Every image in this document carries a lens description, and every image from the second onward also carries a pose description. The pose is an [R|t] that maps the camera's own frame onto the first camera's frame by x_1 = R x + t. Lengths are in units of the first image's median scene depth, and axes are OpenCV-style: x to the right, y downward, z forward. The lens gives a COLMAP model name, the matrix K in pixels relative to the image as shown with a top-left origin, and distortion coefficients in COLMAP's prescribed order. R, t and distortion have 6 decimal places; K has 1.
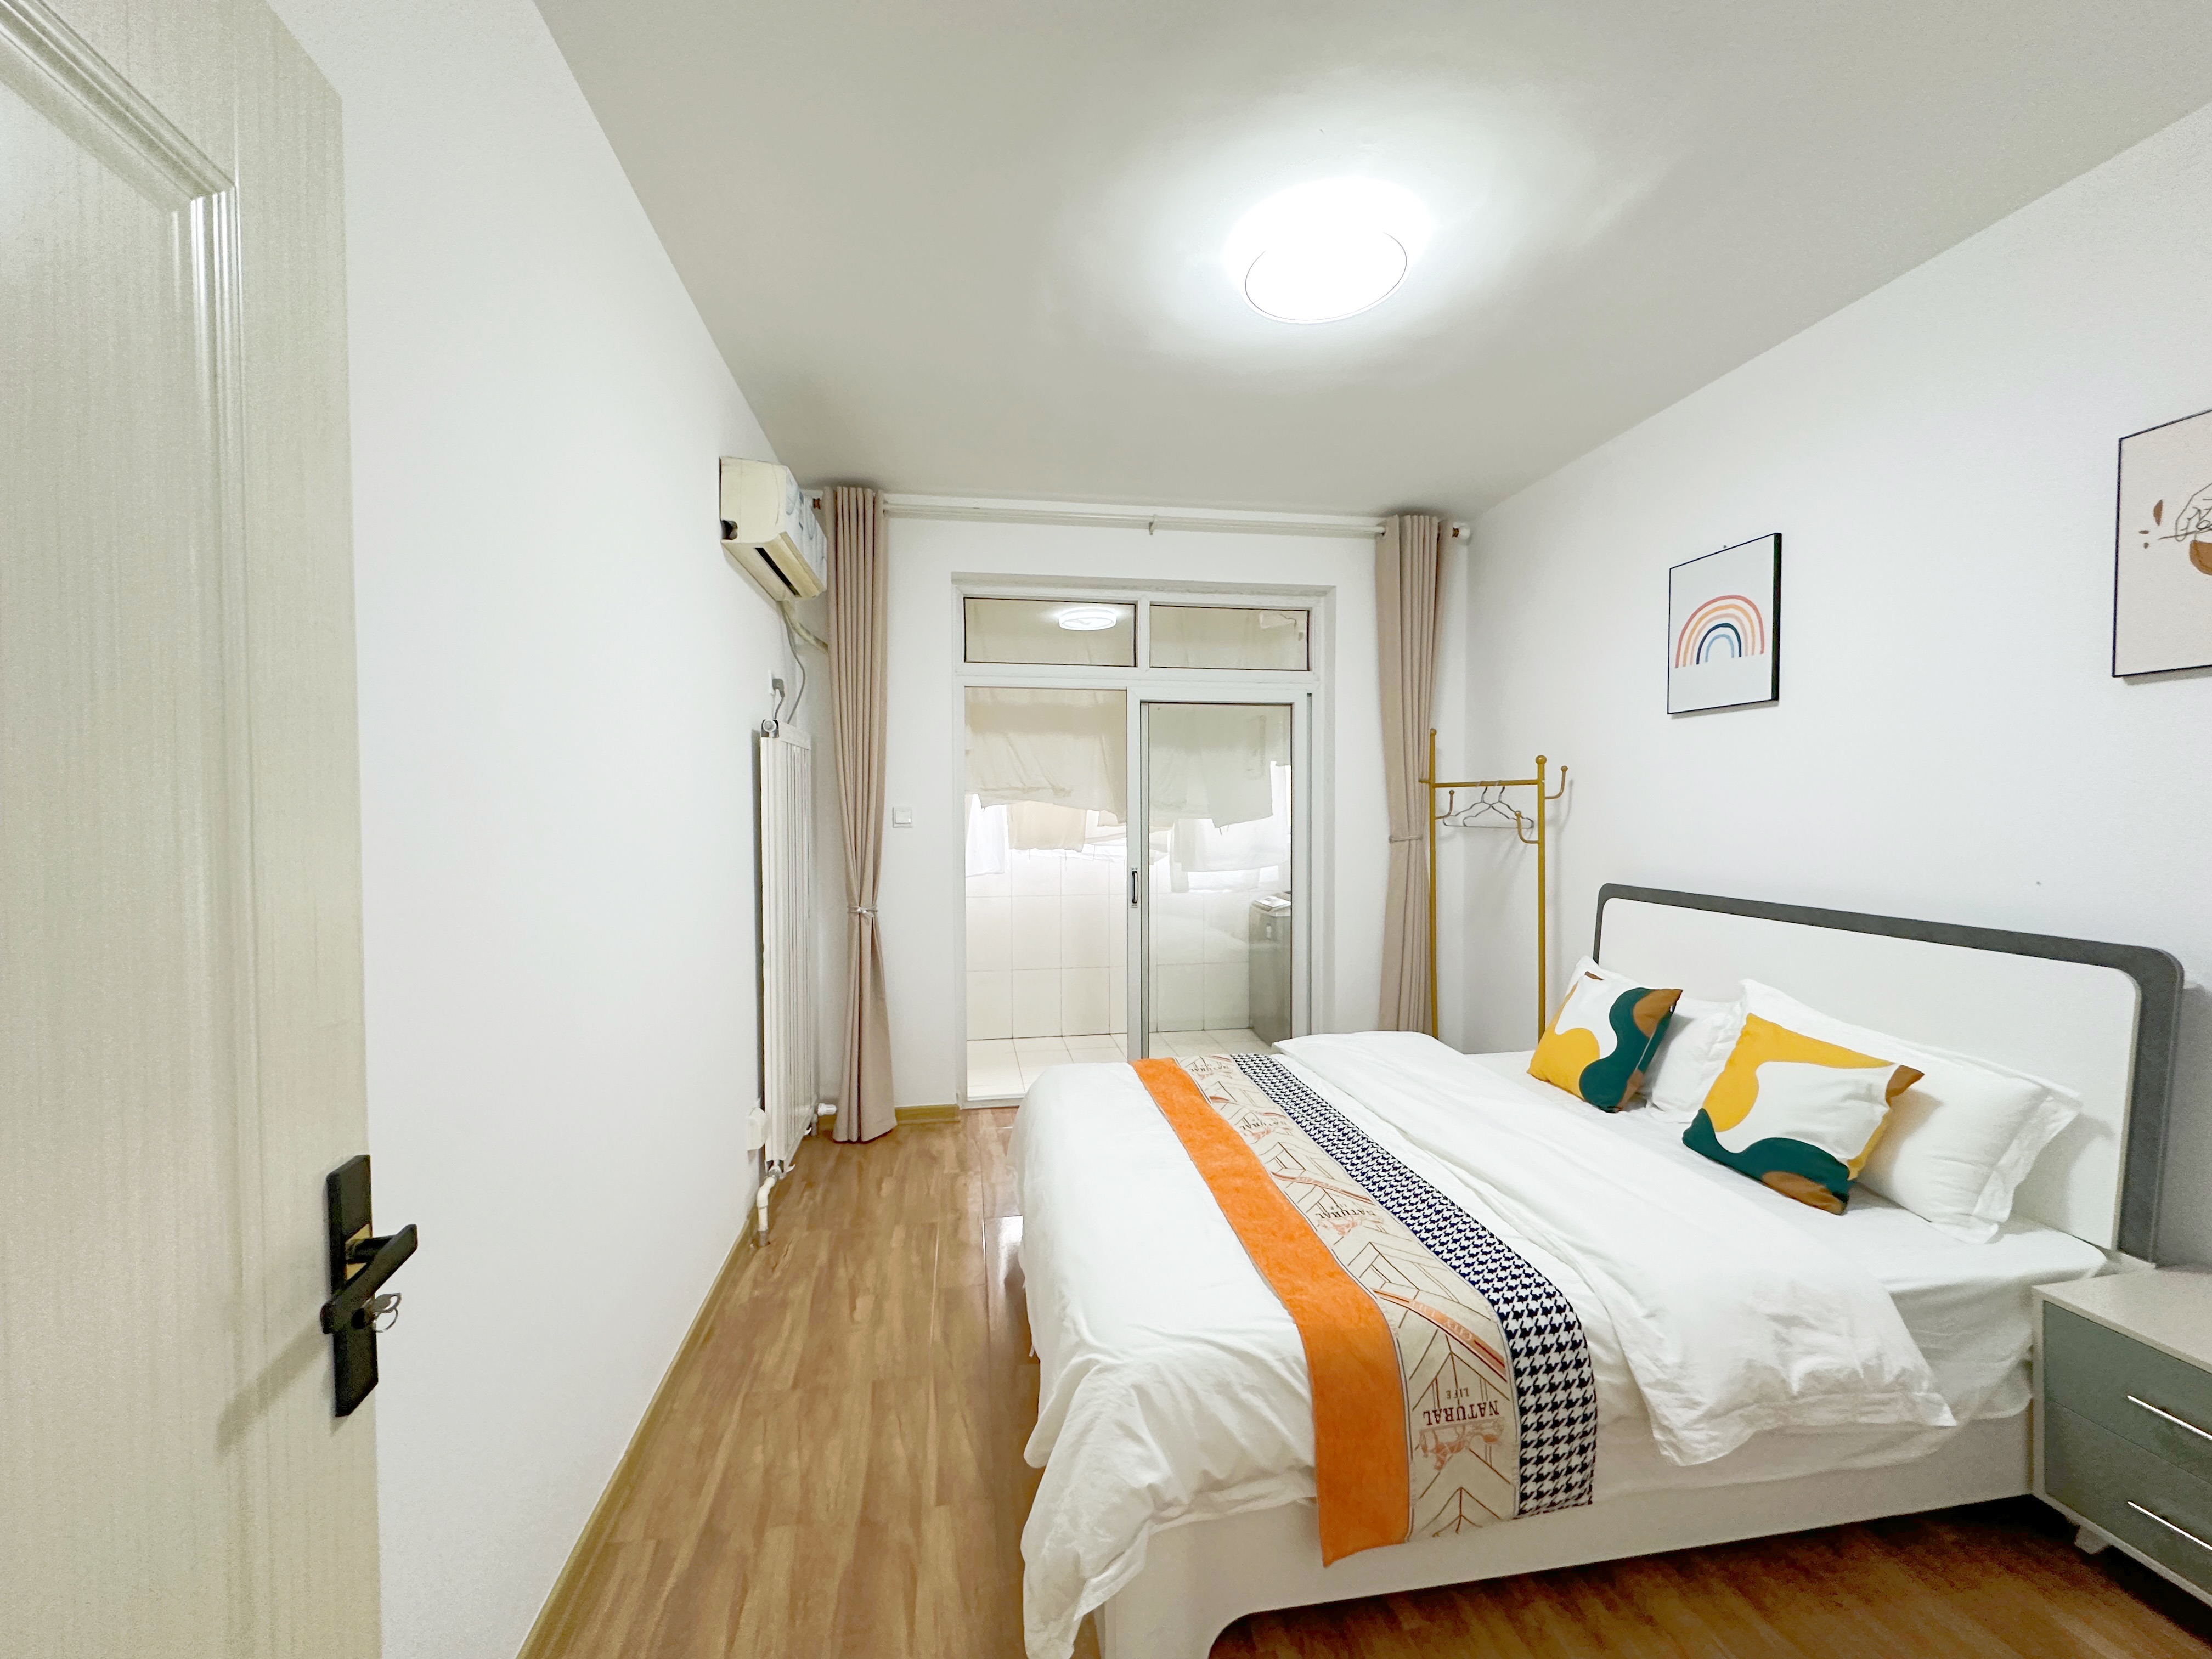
lens RADIAL K [[892.4, 0, 1102.2], [0, 892.4, 829.0], [0, 0, 1]] dist [-0.002316, -0.000136]
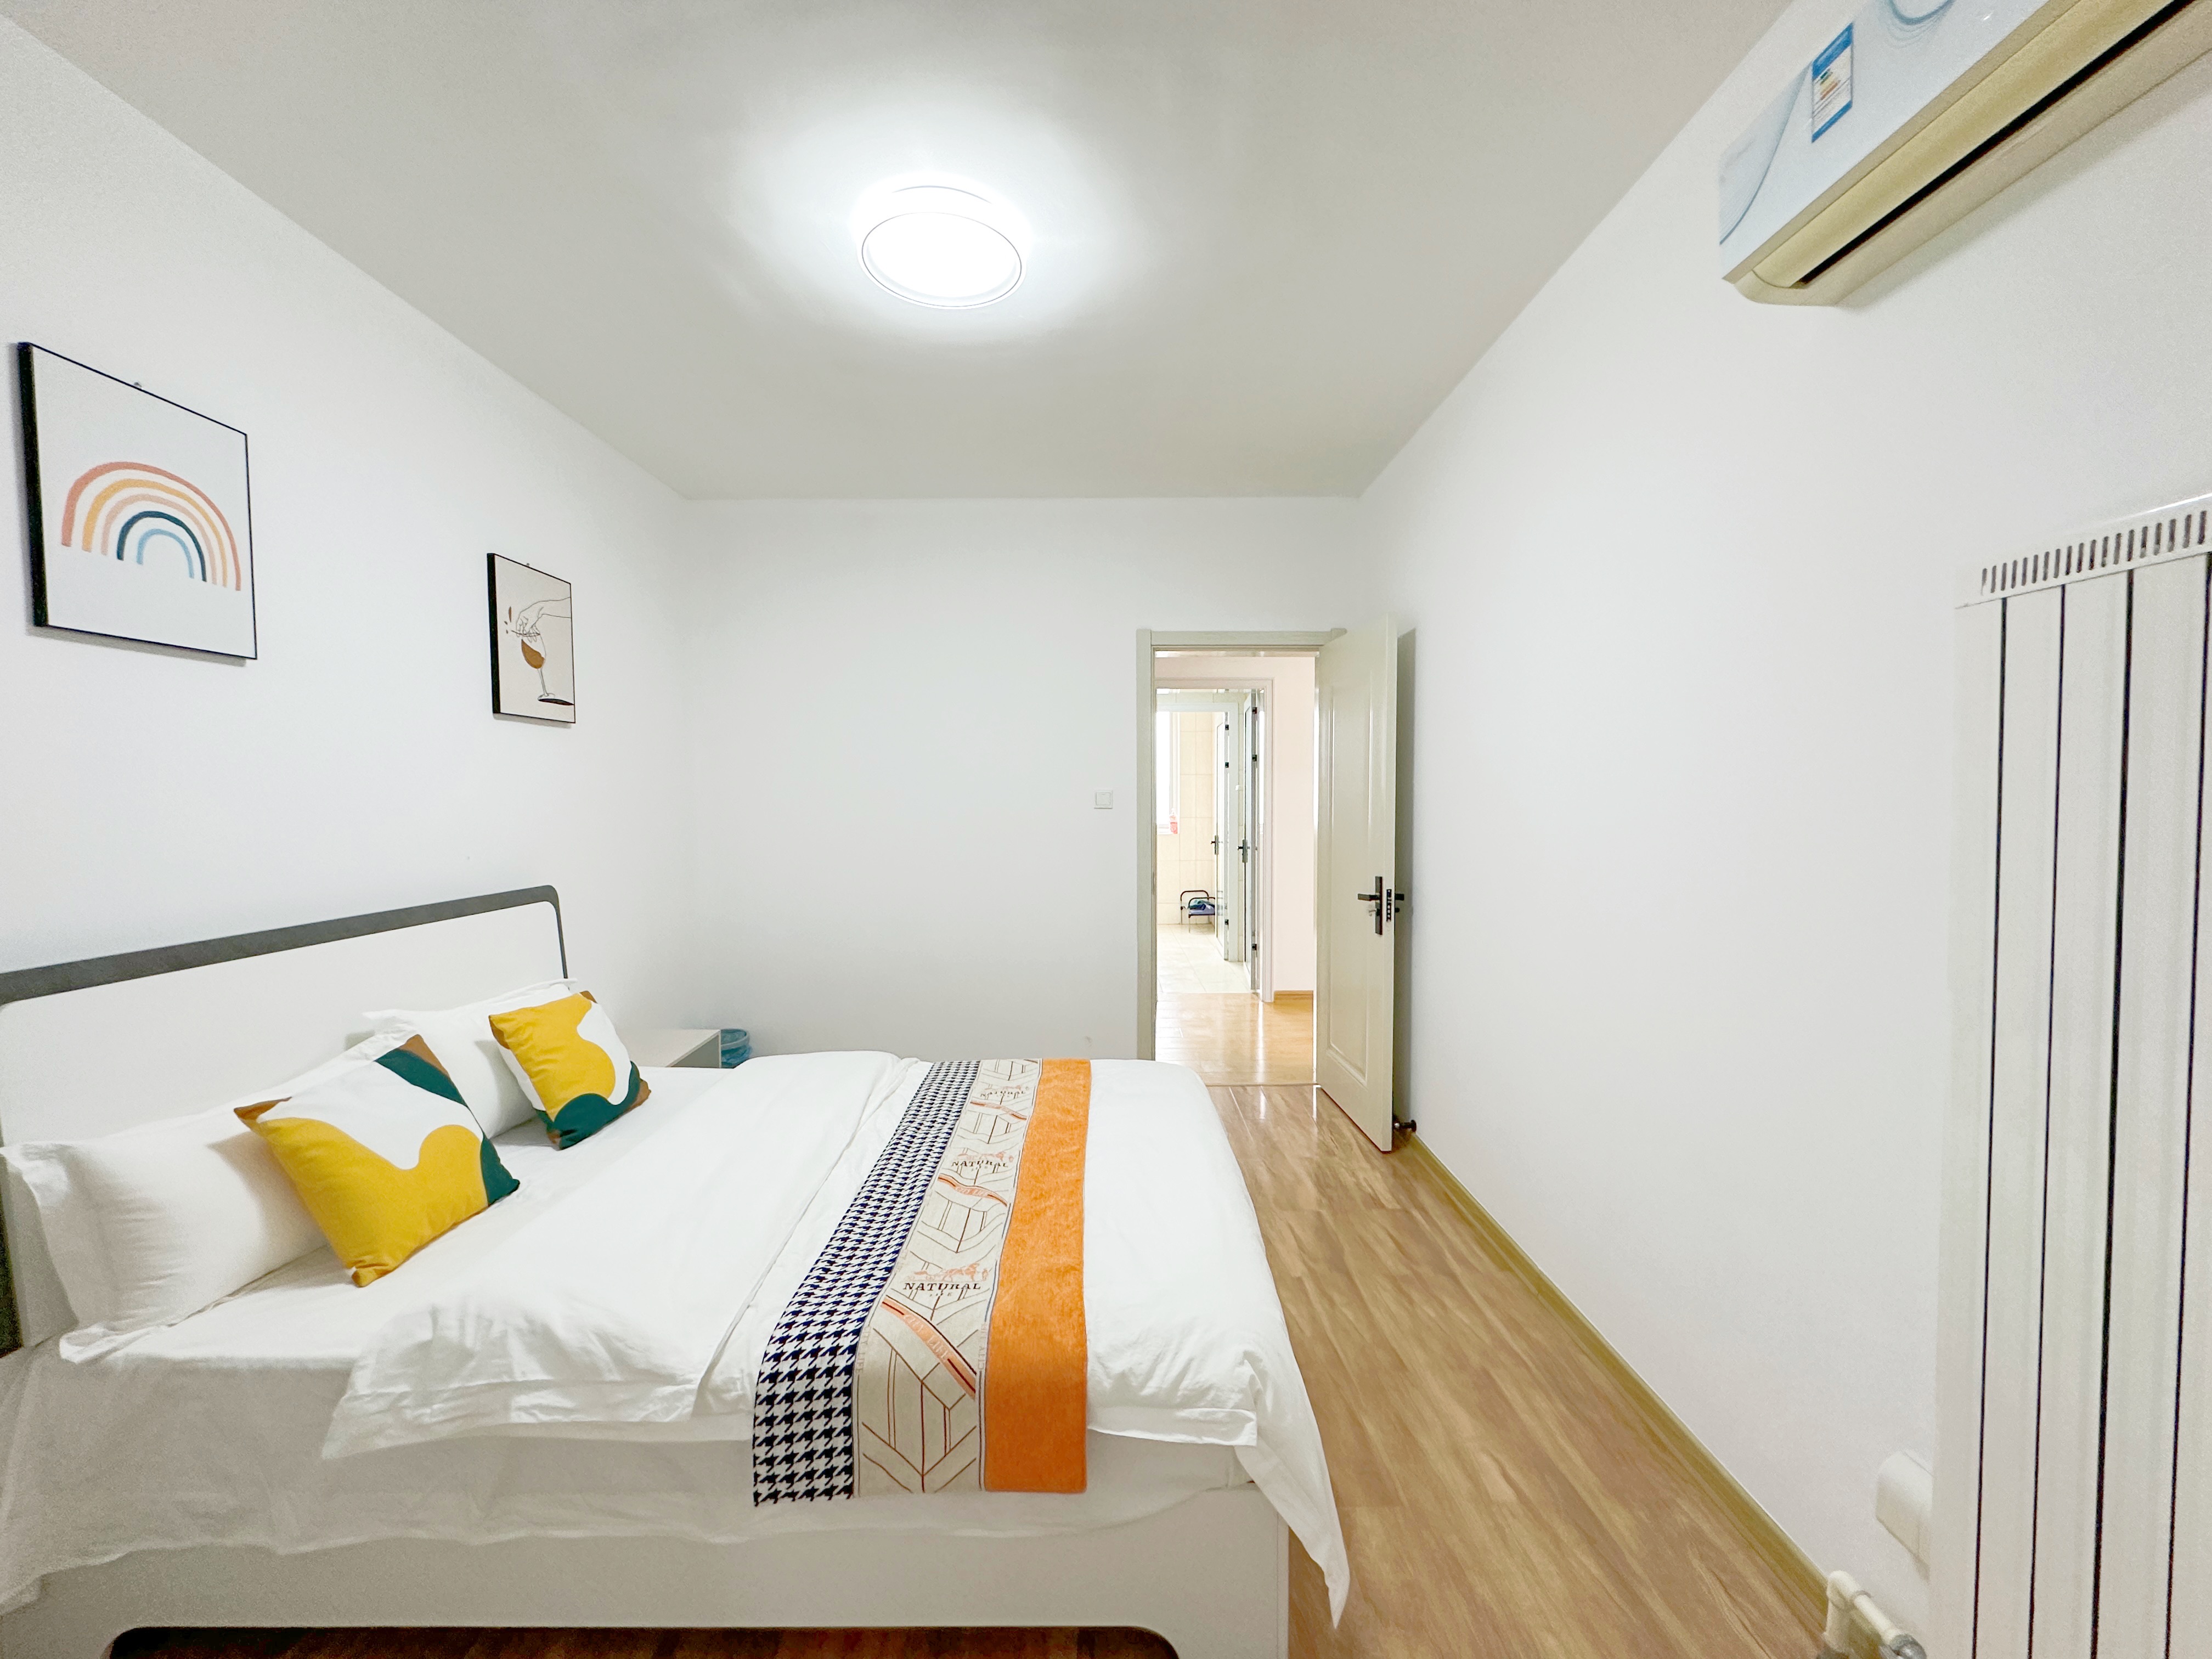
lens RADIAL K [[892.4, 0, 1102.2], [0, 892.4, 829.0], [0, 0, 1]] dist [-0.002316, -0.000136]
pose [[-0.988073, 0.005013, 0.153903, -0.075185], [0.015002, 0.997849, 0.063810, -0.047524], [-0.153252, 0.065358, -0.986023, 1.941952]]
